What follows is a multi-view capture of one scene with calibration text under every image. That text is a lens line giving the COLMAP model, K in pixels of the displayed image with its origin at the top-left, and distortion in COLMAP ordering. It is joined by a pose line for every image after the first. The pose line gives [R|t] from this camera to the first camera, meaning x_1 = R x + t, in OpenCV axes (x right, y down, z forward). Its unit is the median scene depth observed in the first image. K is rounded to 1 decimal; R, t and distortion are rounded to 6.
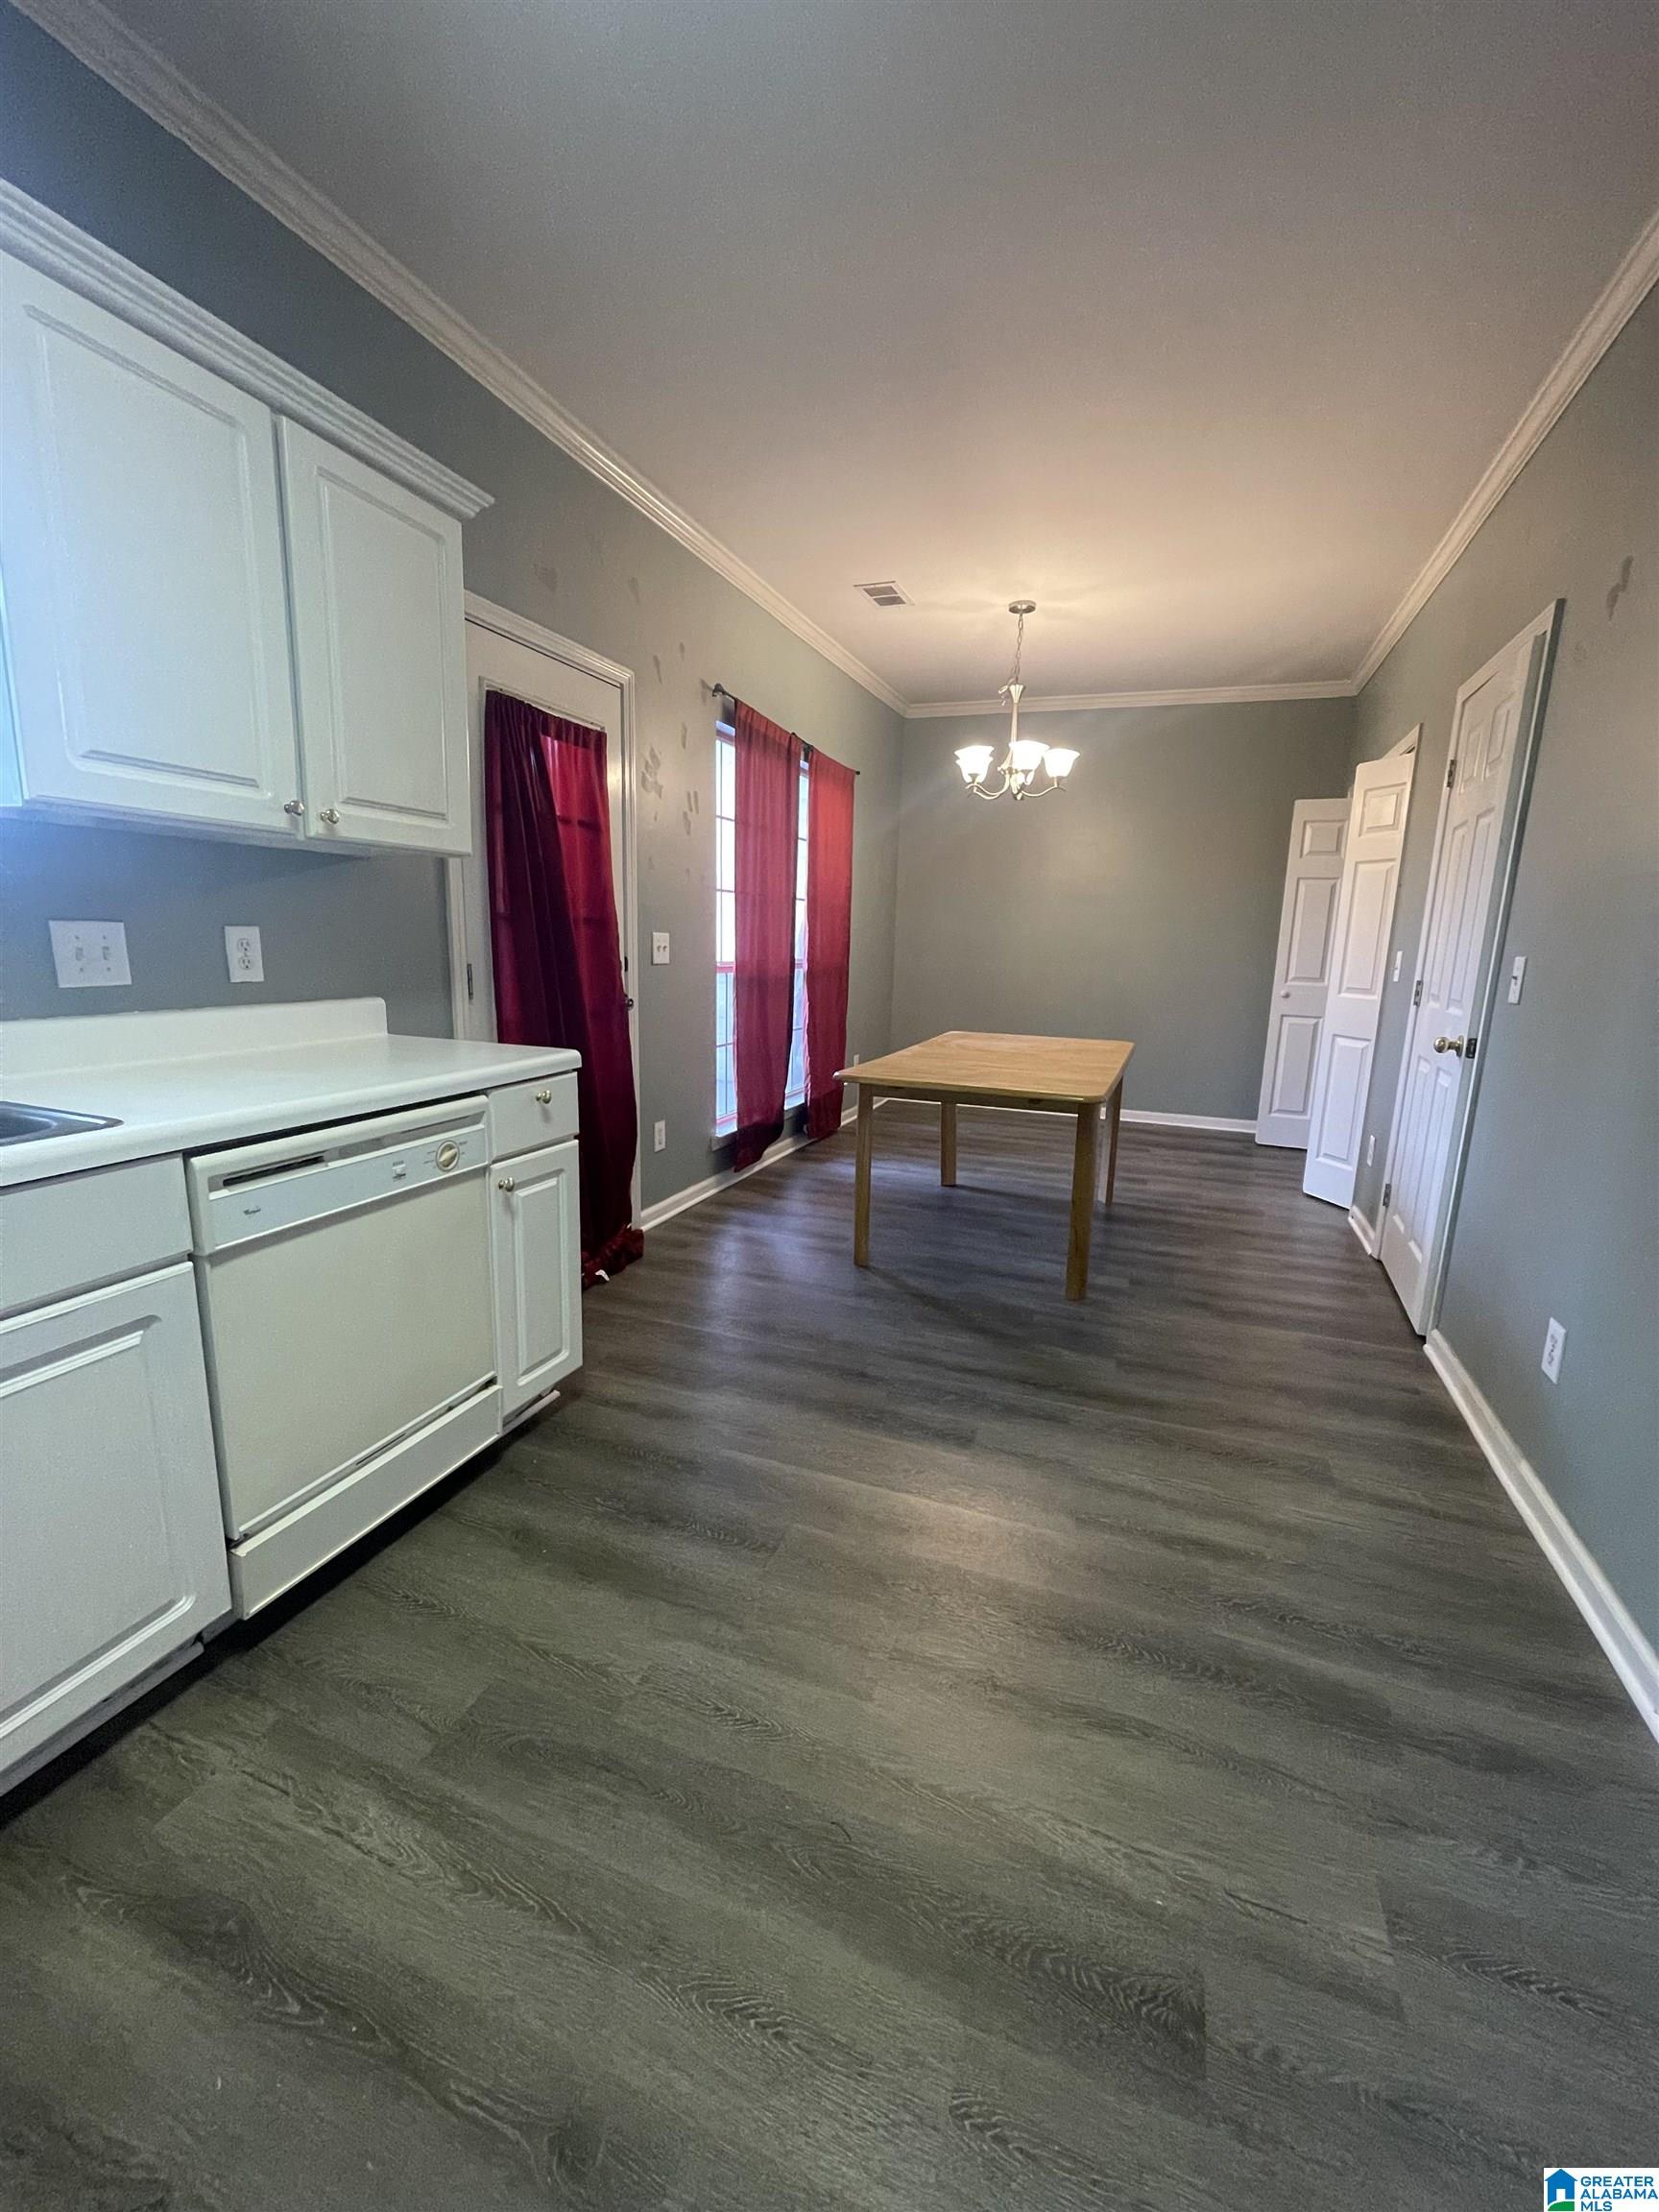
lens RADIAL K [[900.3, 0, 832.9], [0, 900.3, 1103.8], [0, 0, 1]] dist [0.002258, -0.000733]
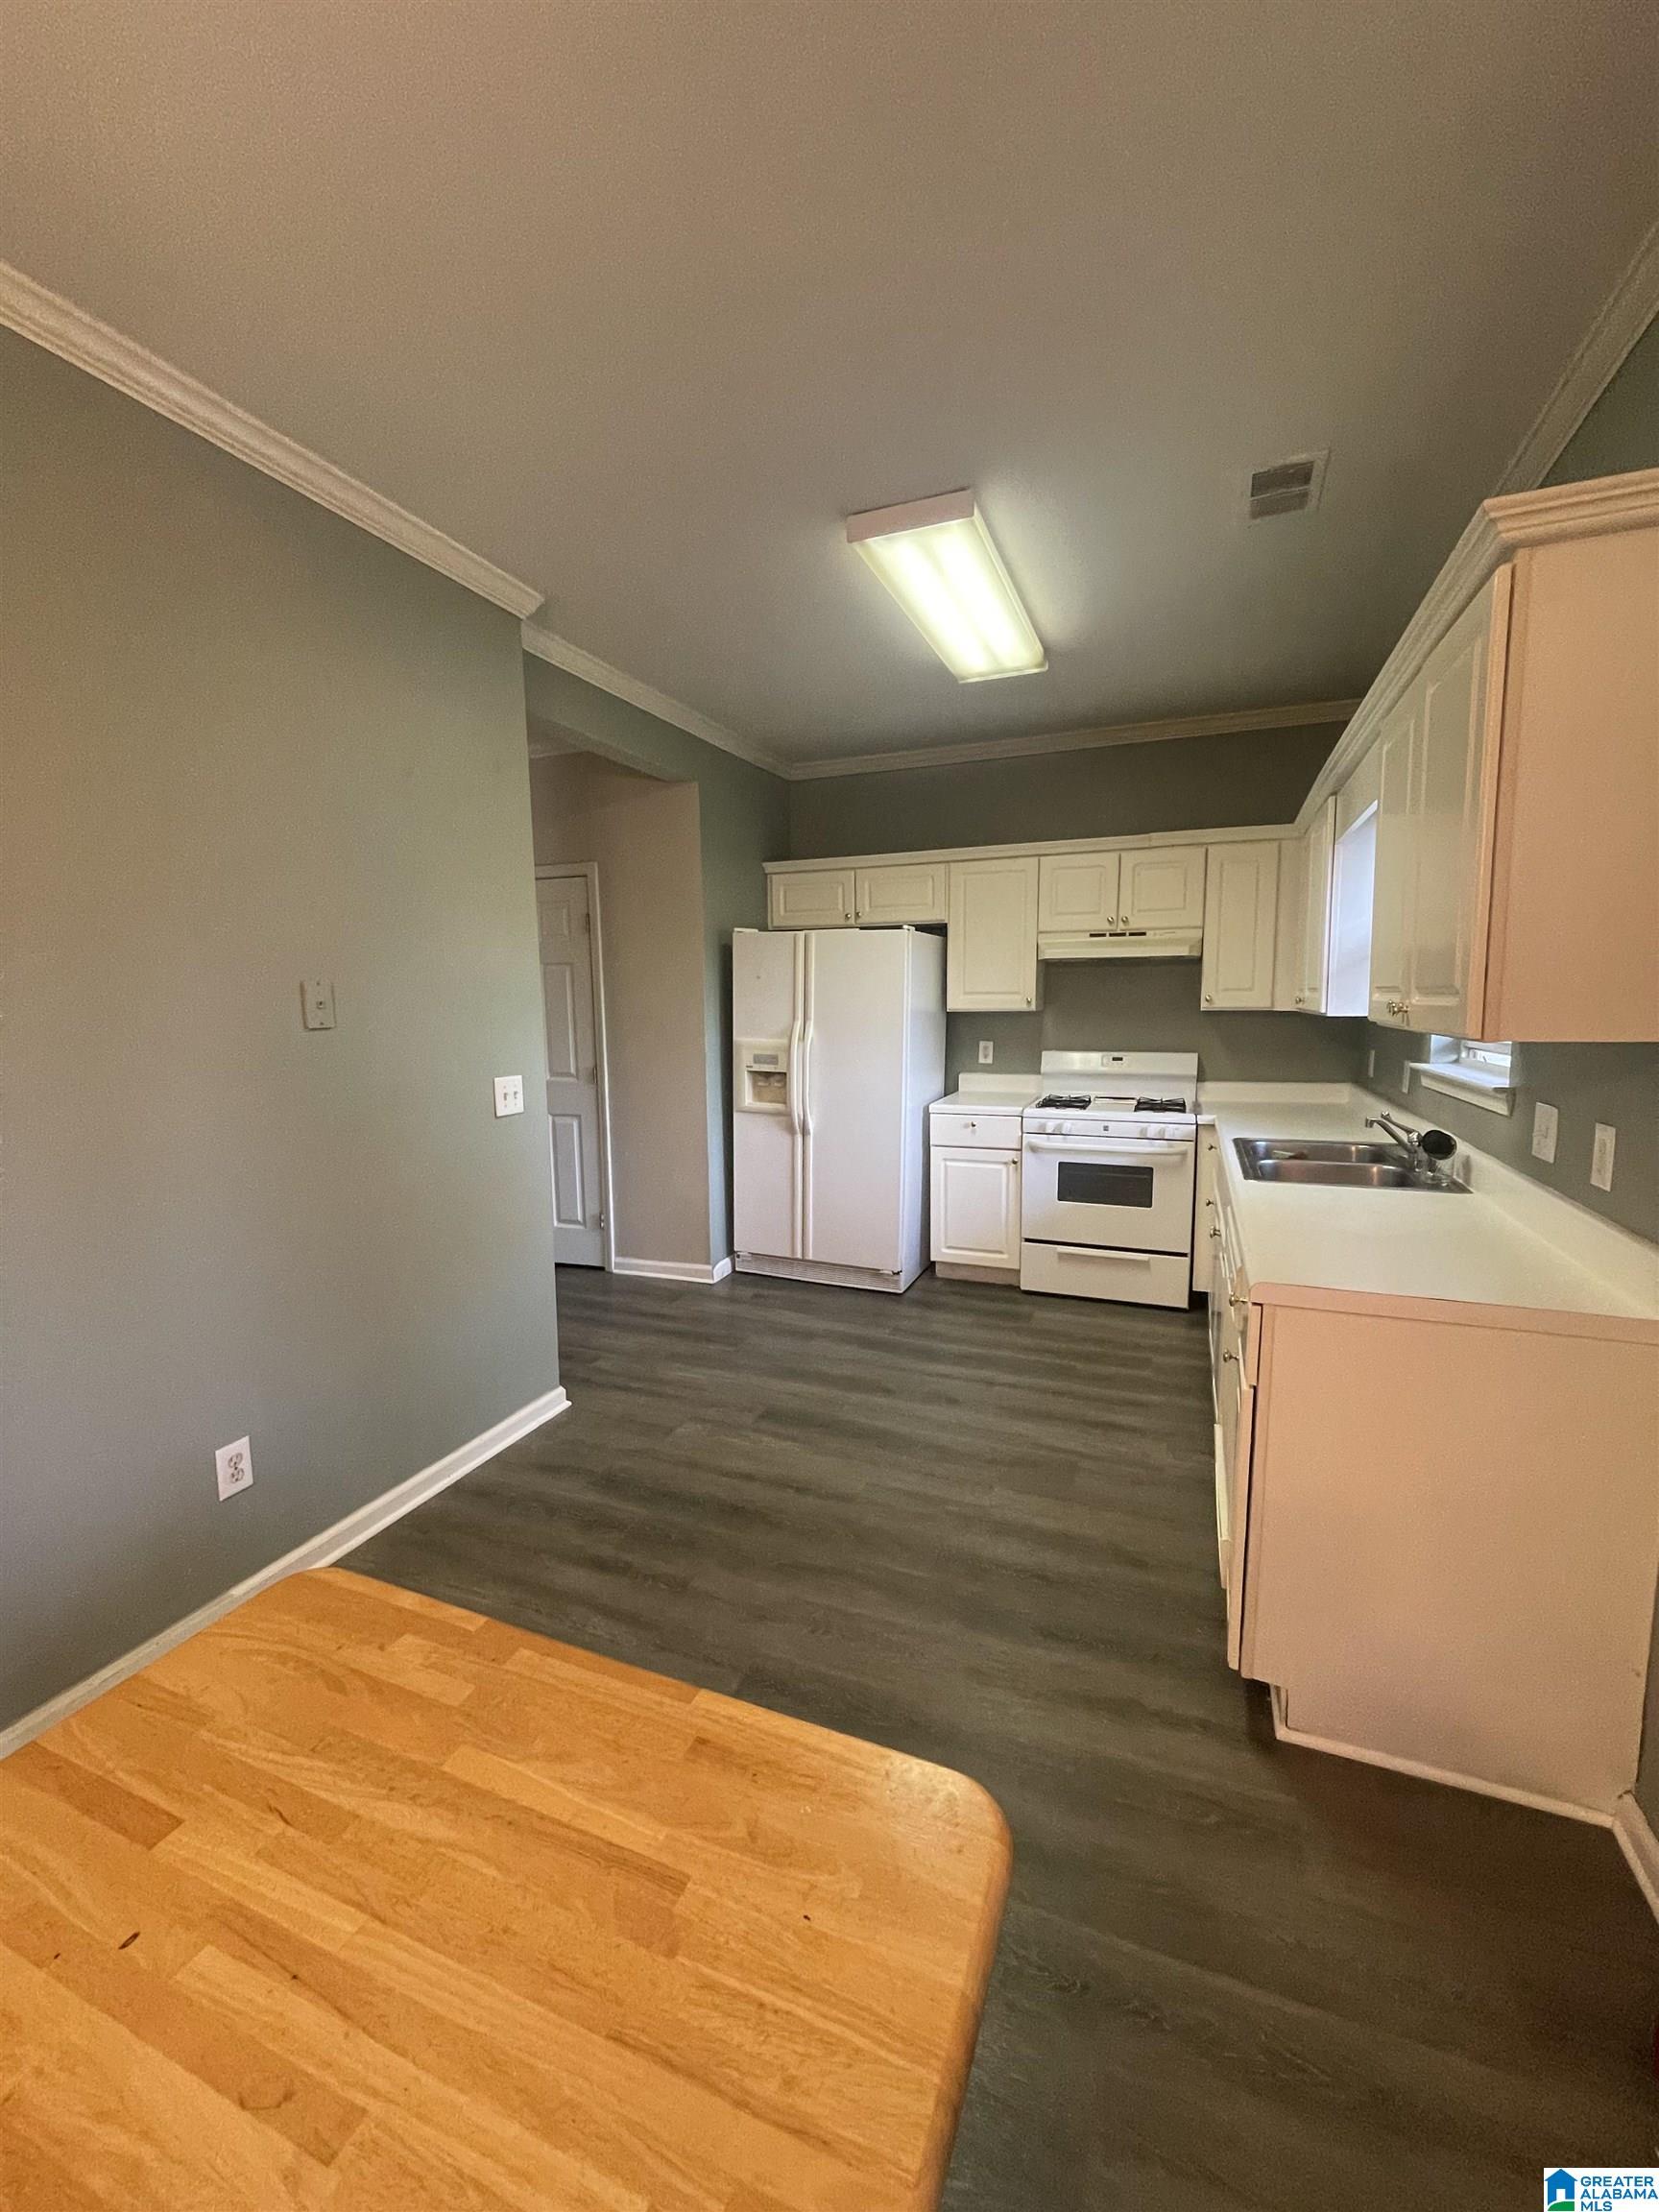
lens RADIAL K [[900.3, 0, 829.7], [0, 900.3, 1099.2], [0, 0, 1]] dist [0.002258, -0.000733]
pose [[-0.999786, -0.018932, 0.008364, 0.099605], [-0.015562, 0.954034, 0.299293, -0.553142], [-0.013645, 0.299099, -0.954125, 2.146621]]
